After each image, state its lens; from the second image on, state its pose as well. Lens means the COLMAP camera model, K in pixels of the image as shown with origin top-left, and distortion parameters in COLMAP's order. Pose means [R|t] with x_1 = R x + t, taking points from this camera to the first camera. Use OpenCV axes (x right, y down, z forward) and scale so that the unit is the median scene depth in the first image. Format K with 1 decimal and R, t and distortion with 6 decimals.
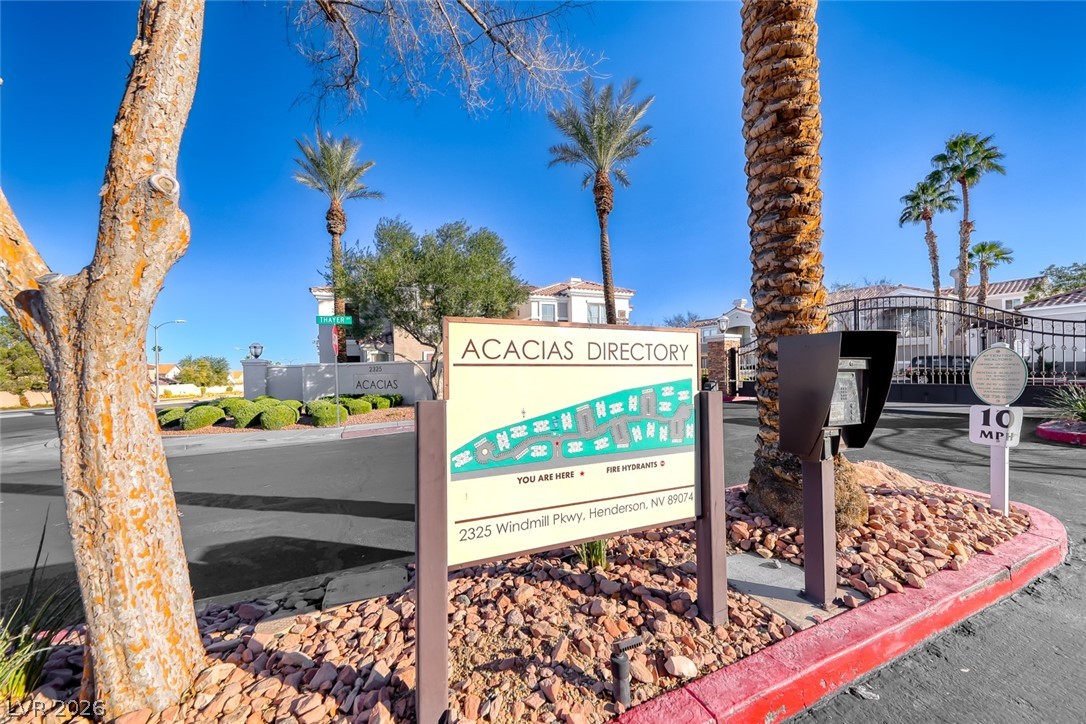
lens RADIAL K [[378.7, 0, 543.0], [0, 378.7, 362.0], [0, 0, 1]] dist [0.008787, -0.005095]
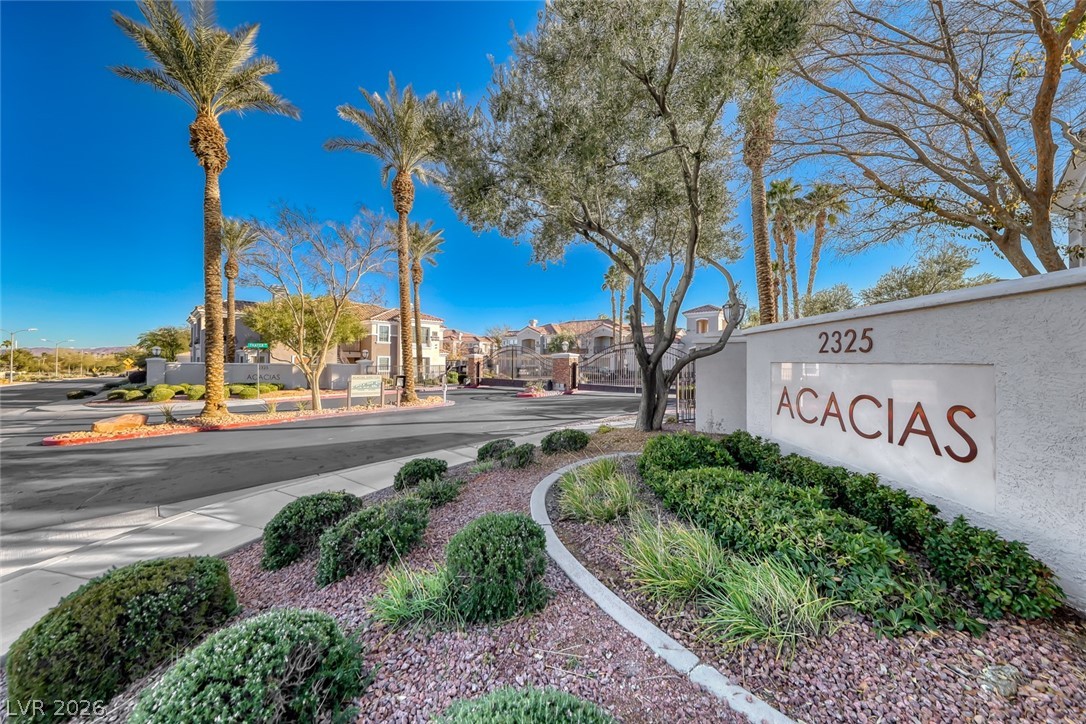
lens RADIAL K [[378.7, 0, 543.0], [0, 378.7, 362.0], [0, 0, 1]] dist [0.008787, -0.005095]
pose [[0.929656, 0.027262, 0.367420, 0.077006], [-0.034731, 0.999302, 0.013729, -0.073208], [-0.366789, -0.025524, 0.929954, -0.998334]]
